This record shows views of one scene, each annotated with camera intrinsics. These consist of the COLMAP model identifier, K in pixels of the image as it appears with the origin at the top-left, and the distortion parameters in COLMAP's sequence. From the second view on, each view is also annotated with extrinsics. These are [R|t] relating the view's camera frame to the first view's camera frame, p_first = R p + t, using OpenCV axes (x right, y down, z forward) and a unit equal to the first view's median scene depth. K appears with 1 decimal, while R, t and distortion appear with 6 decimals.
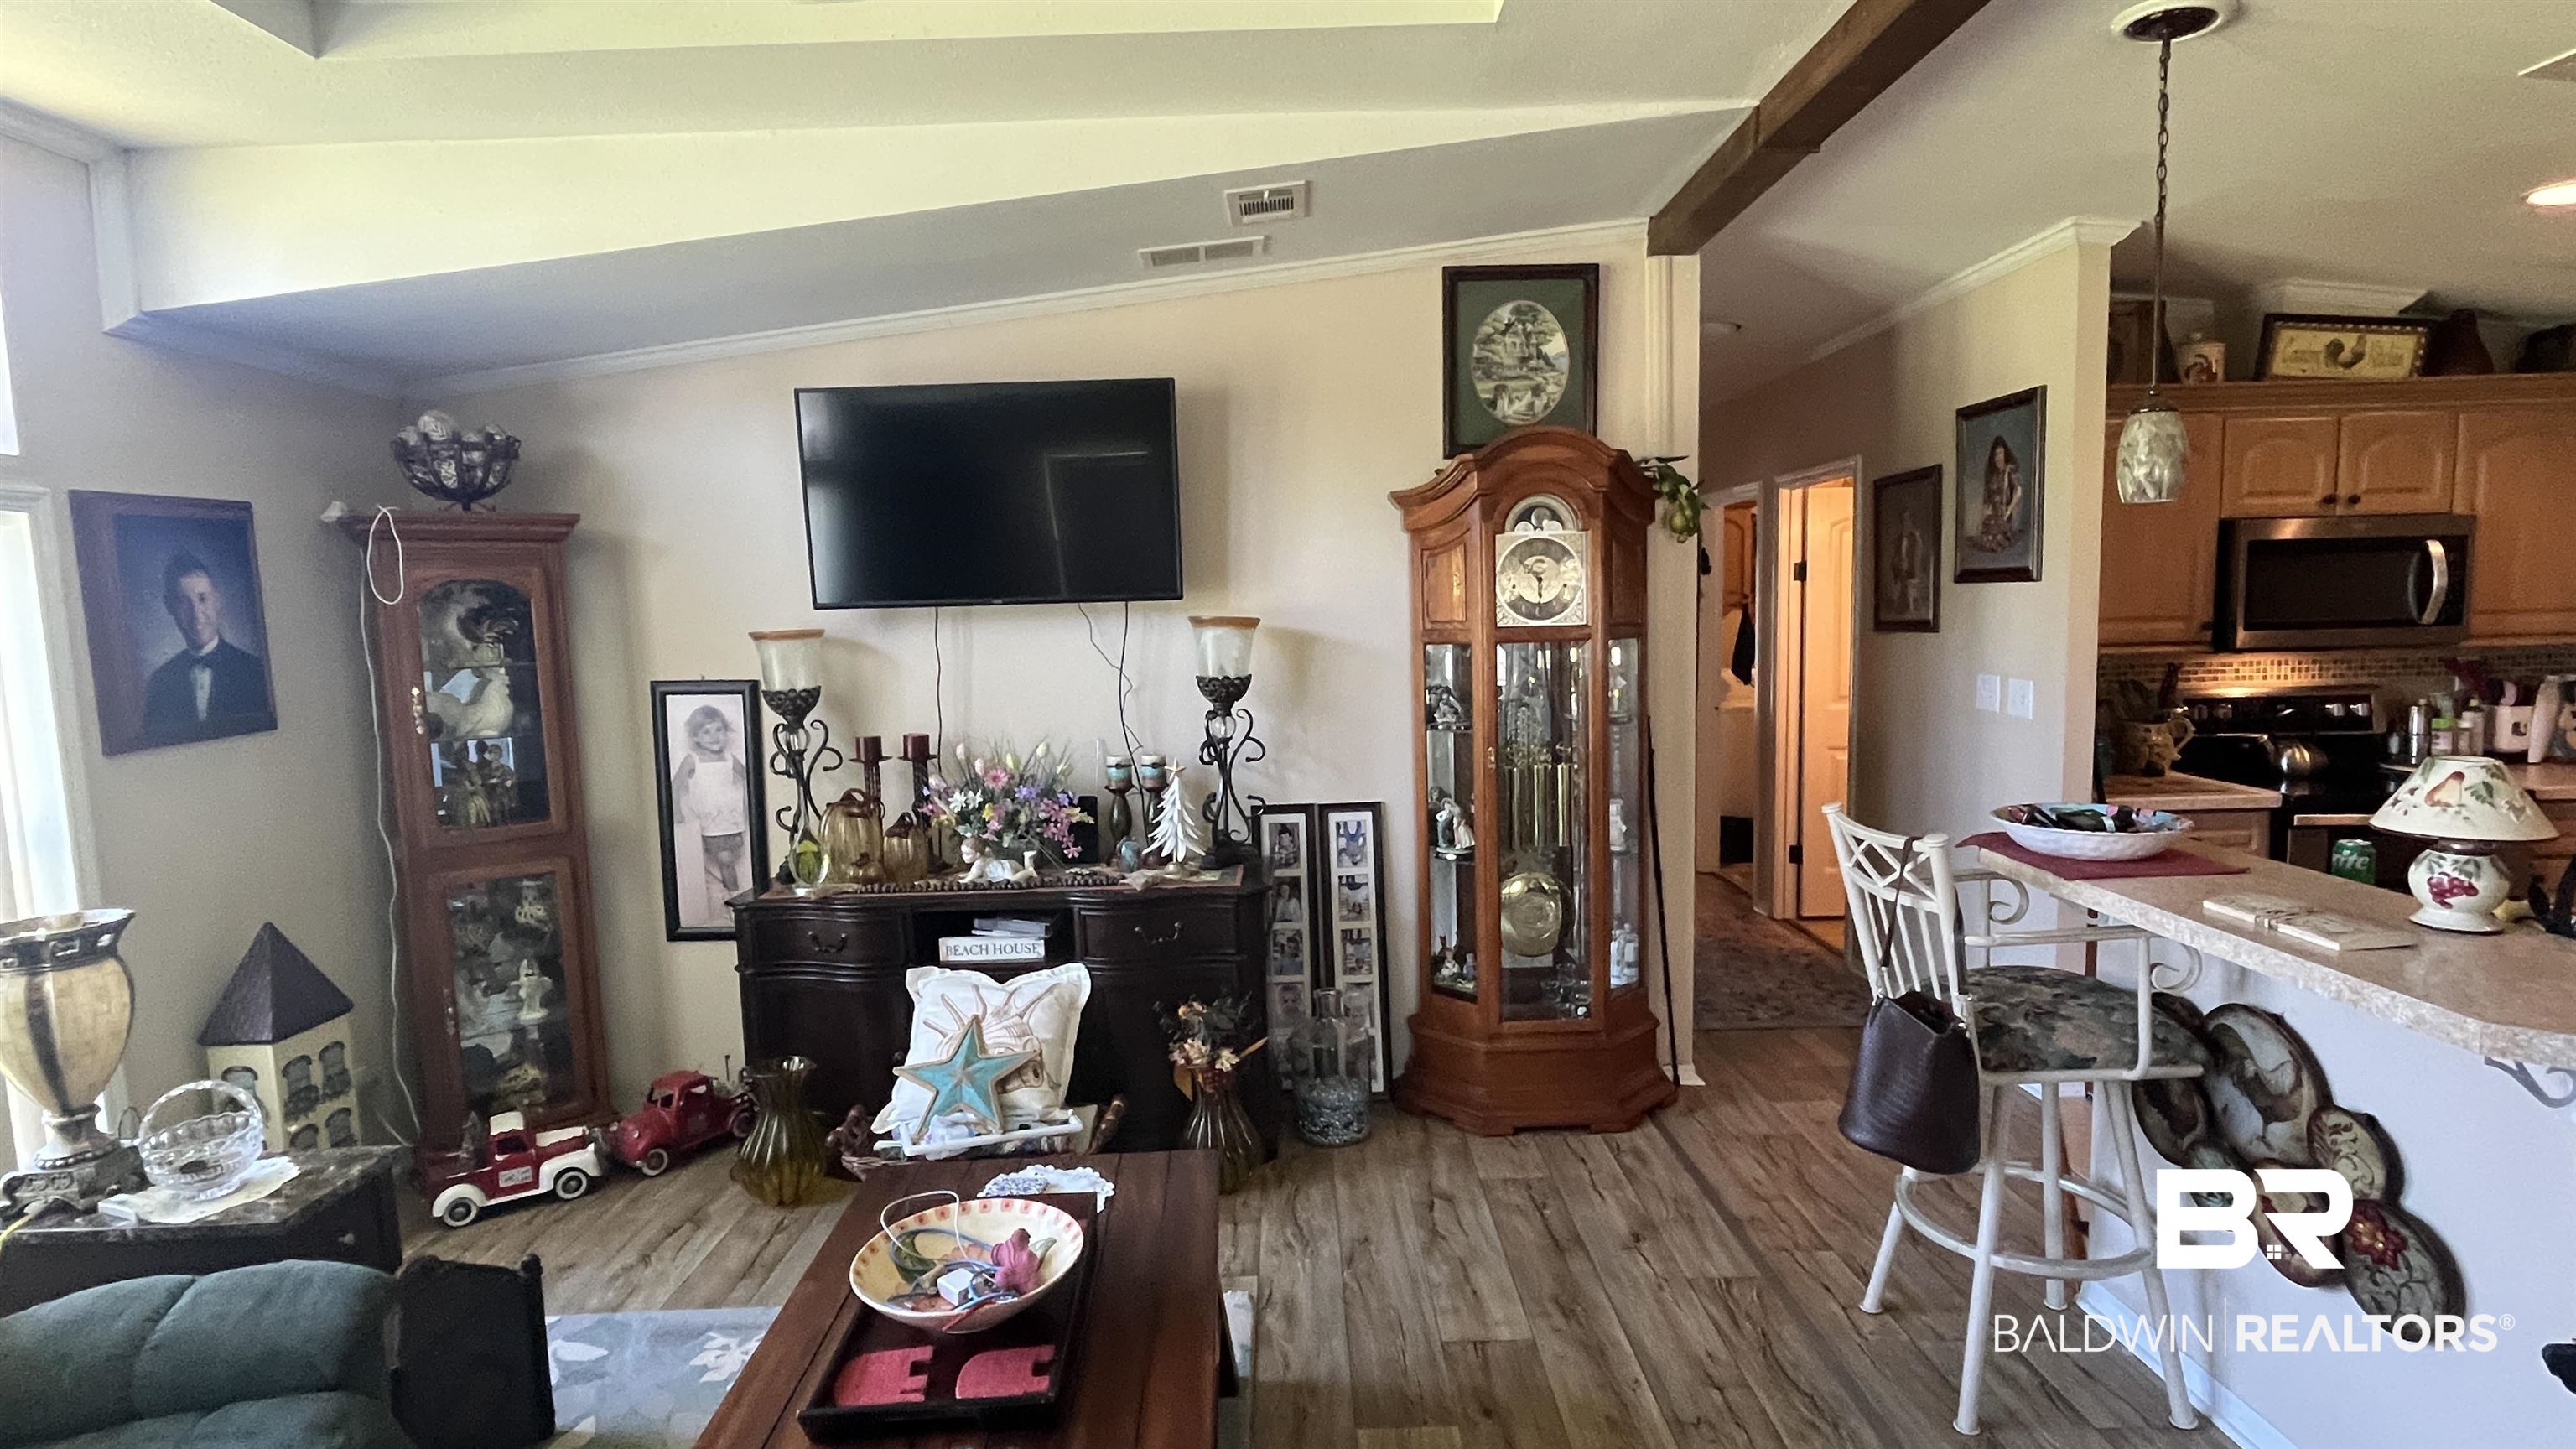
lens RADIAL K [[1275.5, 0, 1285.9], [0, 1275.5, 728.0], [0, 0, 1]] dist [-0.001464, -0.001586]
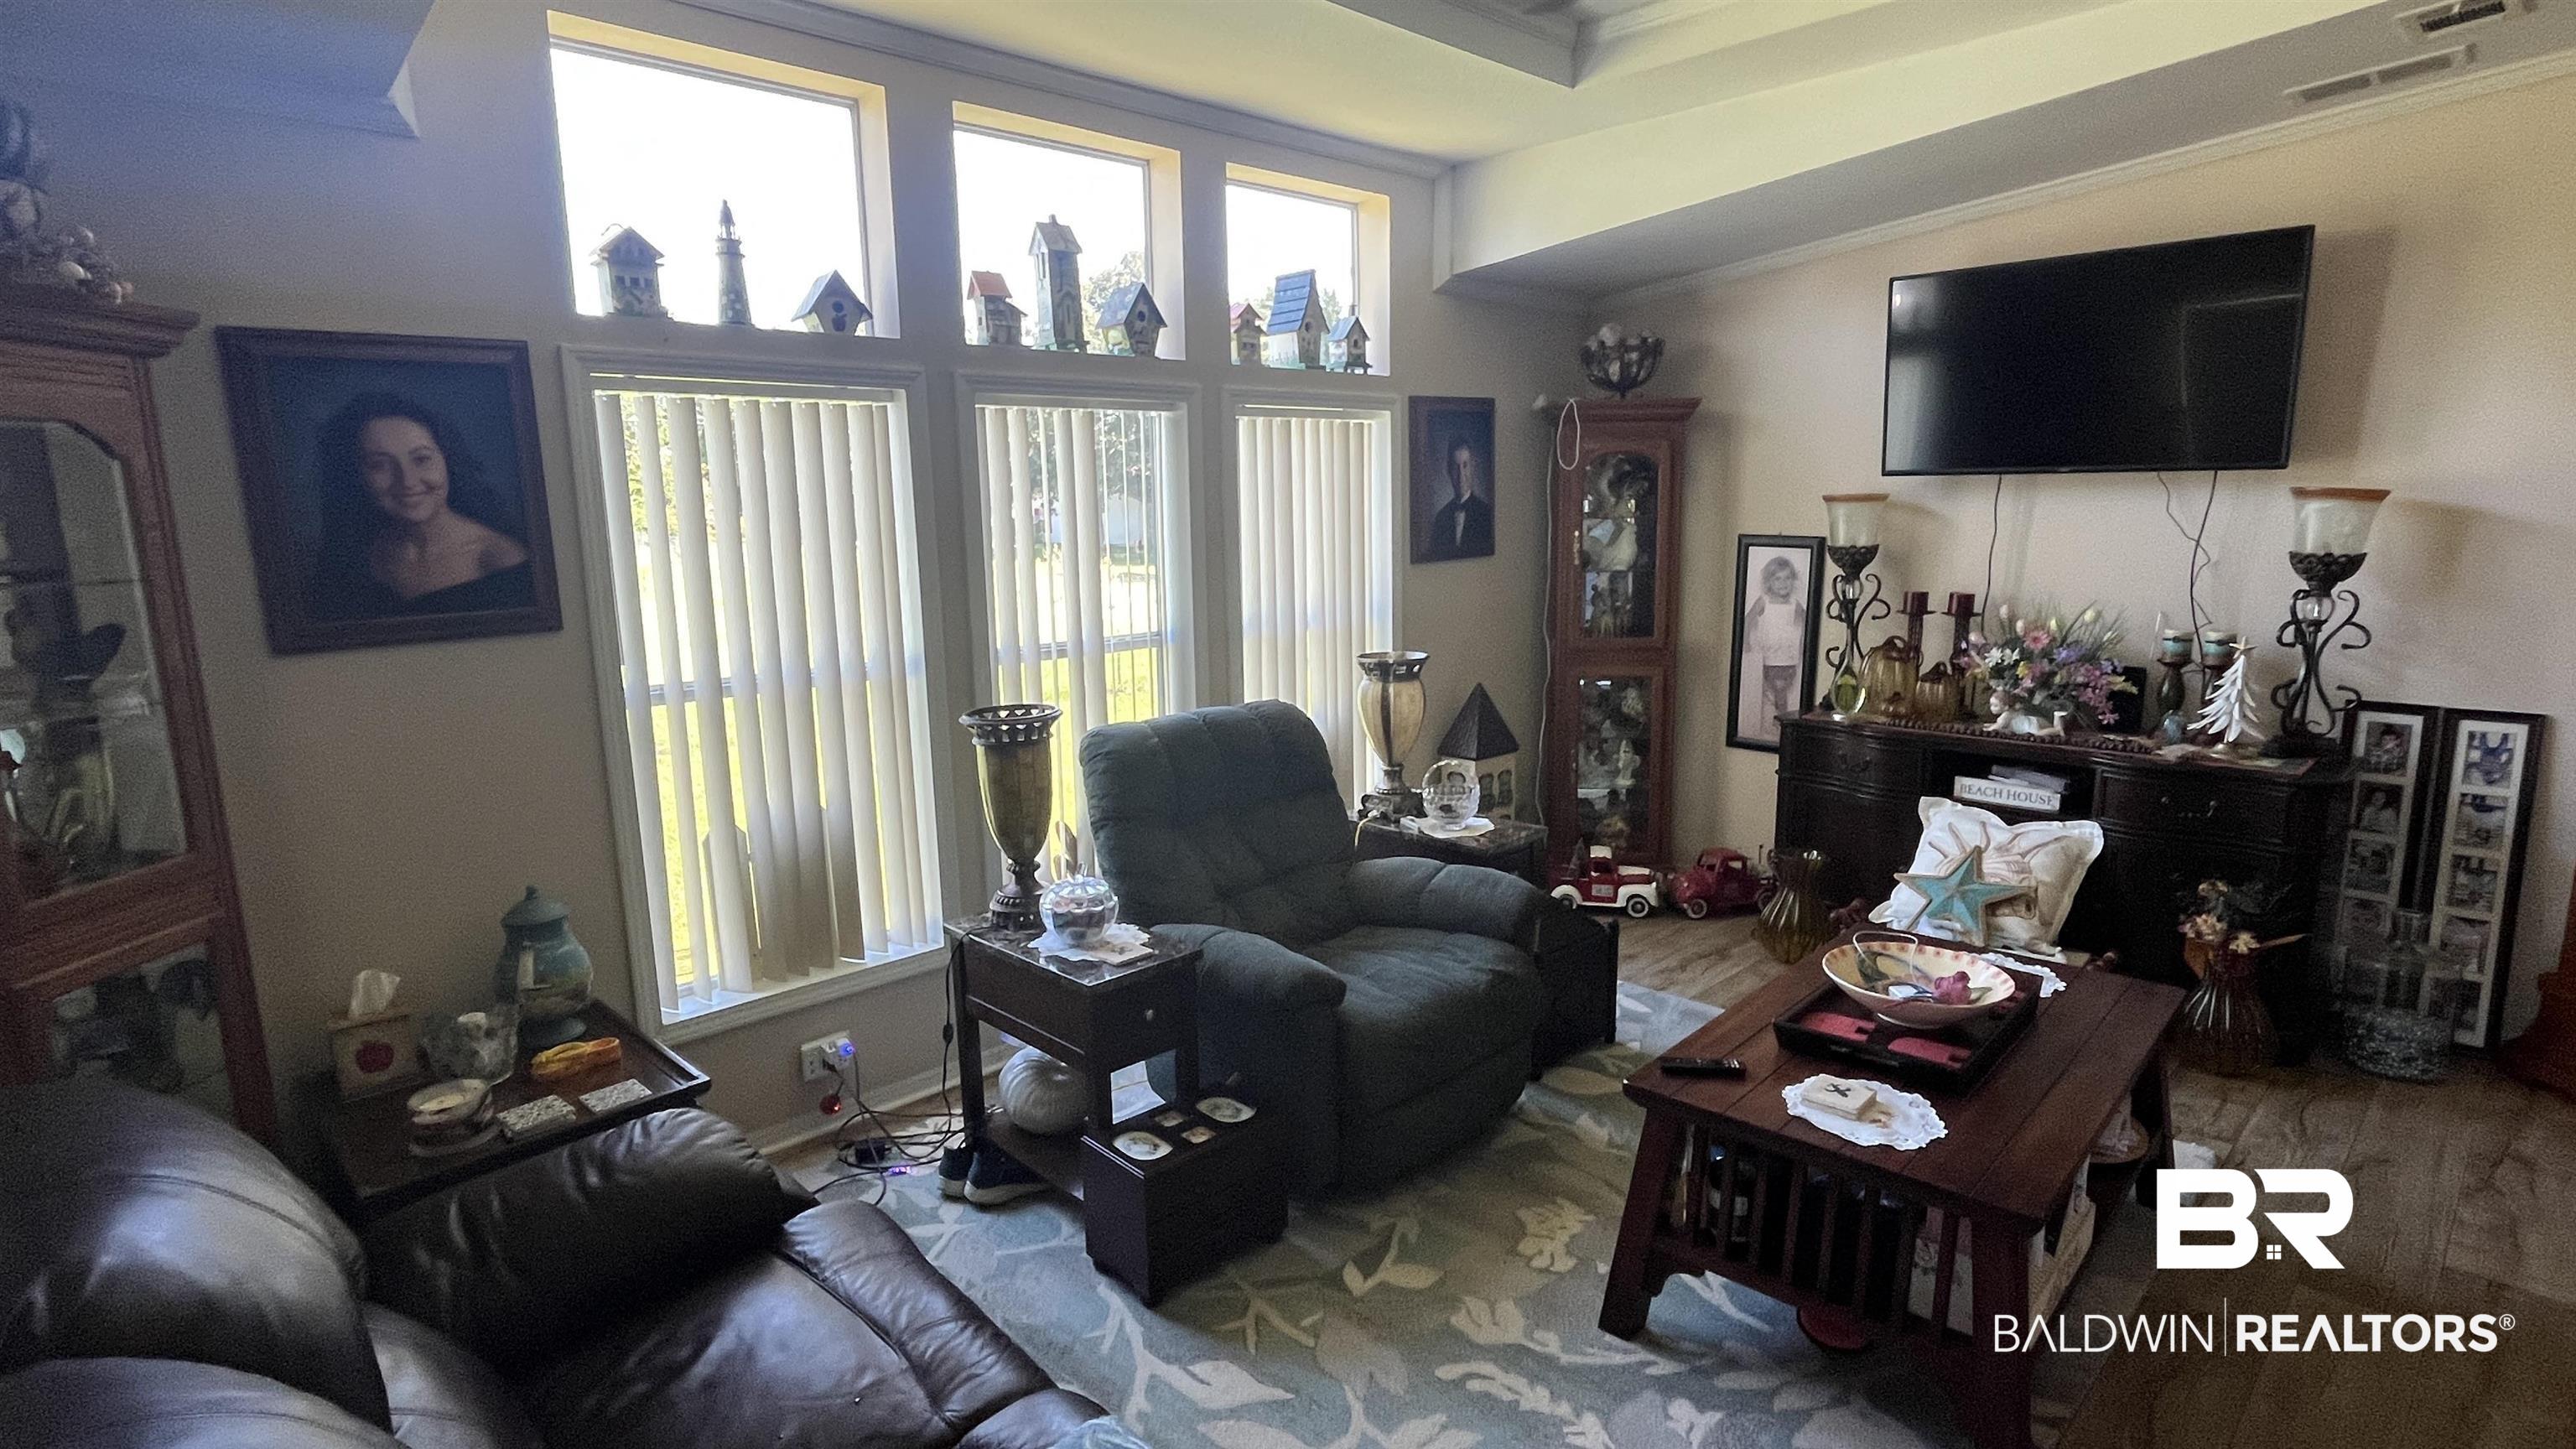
lens RADIAL K [[1275.5, 0, 1287.2], [0, 1275.5, 723.8], [0, 0, 1]] dist [-0.001464, -0.001586]
pose [[0.696473, 0.144726, -0.702837, 0.096479], [-0.075114, 0.988773, 0.129170, 0.019652], [0.713641, -0.037170, 0.699524, -0.191894]]
